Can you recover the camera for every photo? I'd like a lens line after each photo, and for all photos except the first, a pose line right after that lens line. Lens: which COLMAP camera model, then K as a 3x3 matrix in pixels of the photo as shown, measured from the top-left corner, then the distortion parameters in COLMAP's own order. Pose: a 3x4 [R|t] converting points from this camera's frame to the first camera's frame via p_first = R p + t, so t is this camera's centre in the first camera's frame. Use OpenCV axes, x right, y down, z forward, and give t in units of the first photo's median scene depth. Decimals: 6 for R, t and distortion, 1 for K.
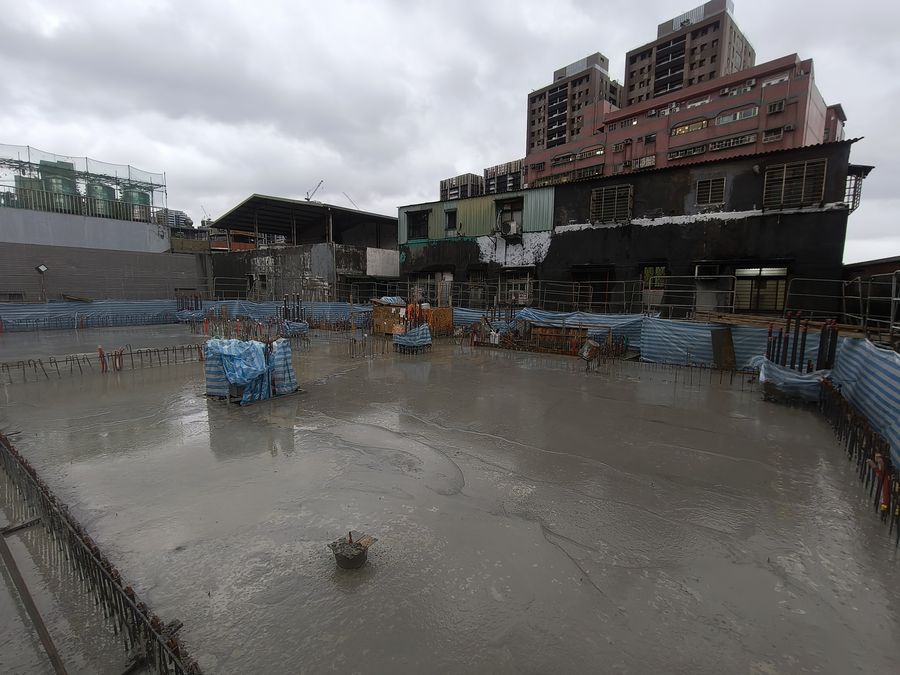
lens RADIAL K [[418.4, 0, 453.6], [0, 418.4, 339.4], [0, 0, 1]] dist [-0.001354, -0.000011]
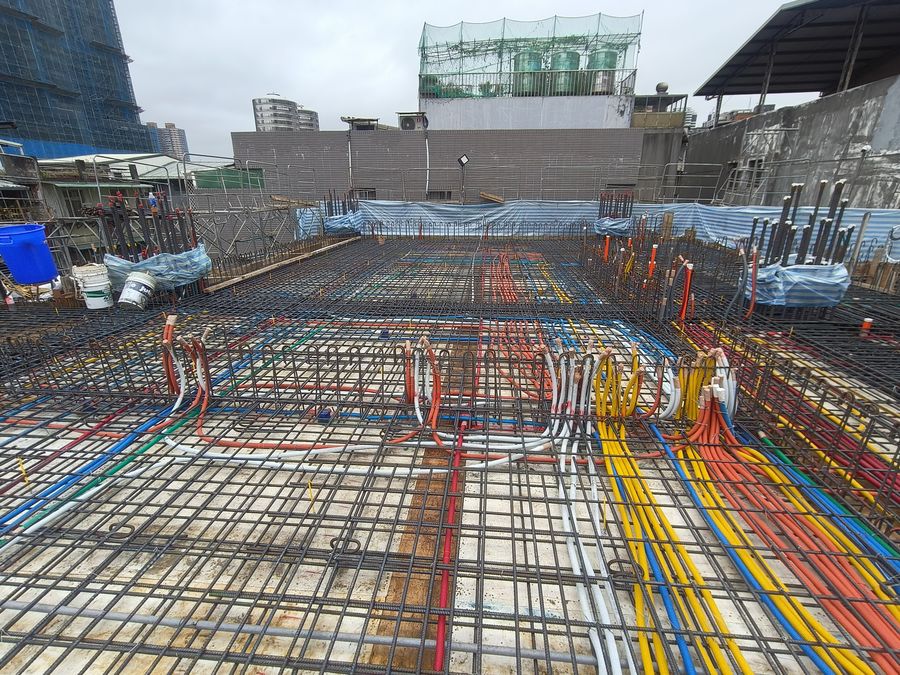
lens RADIAL K [[418.4, 0, 453.6], [0, 418.4, 339.4], [0, 0, 1]] dist [-0.001354, -0.000011]
pose [[0.512712, 0.275817, -0.813051, -0.140421], [-0.093290, 0.959283, 0.266595, -0.030579], [0.853477, -0.060837, 0.517567, 0.349730]]
